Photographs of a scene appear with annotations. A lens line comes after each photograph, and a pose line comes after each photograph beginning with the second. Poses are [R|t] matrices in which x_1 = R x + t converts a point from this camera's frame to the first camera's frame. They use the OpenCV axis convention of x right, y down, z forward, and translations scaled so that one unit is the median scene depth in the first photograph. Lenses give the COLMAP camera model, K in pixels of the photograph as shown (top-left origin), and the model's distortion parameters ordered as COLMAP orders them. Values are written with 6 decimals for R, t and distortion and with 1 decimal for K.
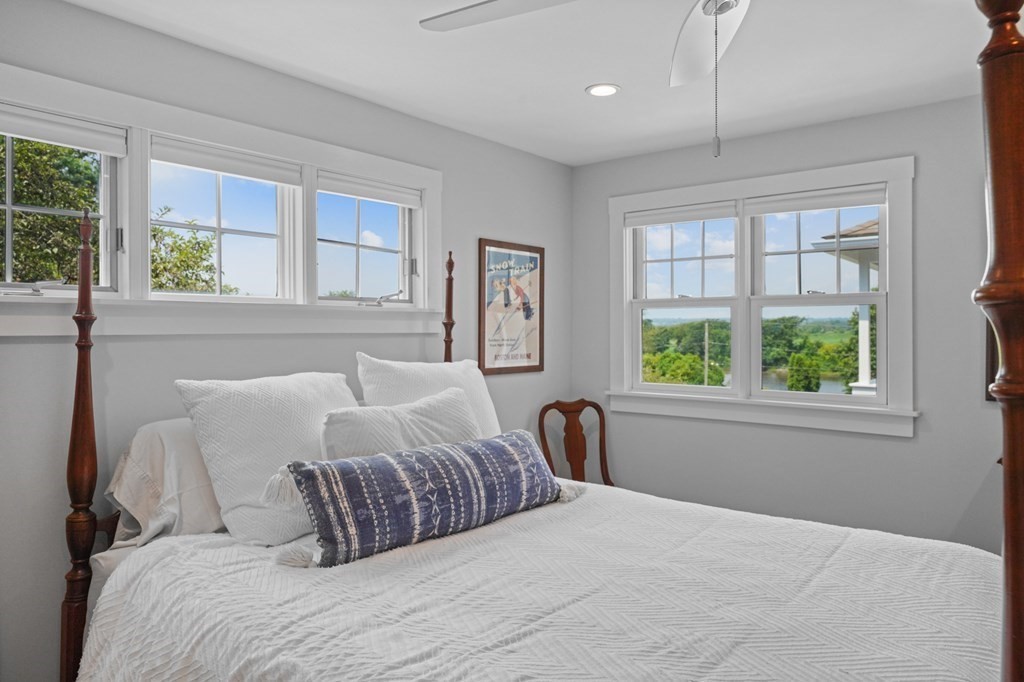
lens RADIAL K [[683.6, 0, 512.0], [0, 683.6, 341.0], [0, 0, 1]] dist [0.003170, 0.002199]
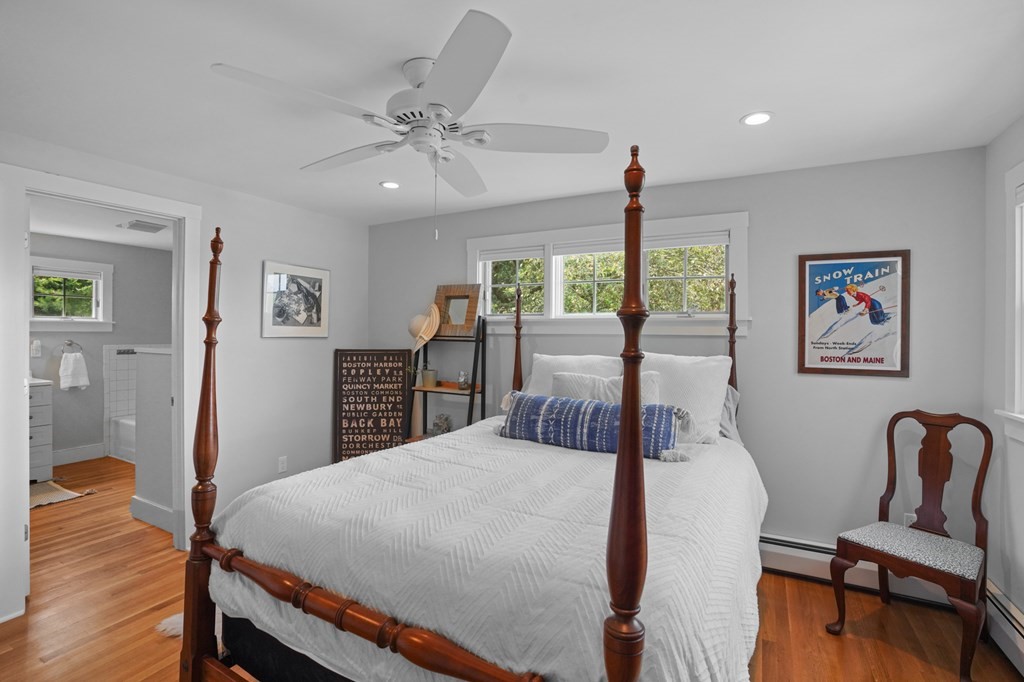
lens RADIAL K [[474.6, 0, 512.0], [0, 474.6, 341.0], [0, 0, 1]] dist [-0.068615, 0.025940]
pose [[0.201050, 0.018653, -0.979403, 0.628746], [-0.025238, 0.999585, 0.013857, -0.002684], [0.979256, 0.021932, 0.201438, 0.361183]]
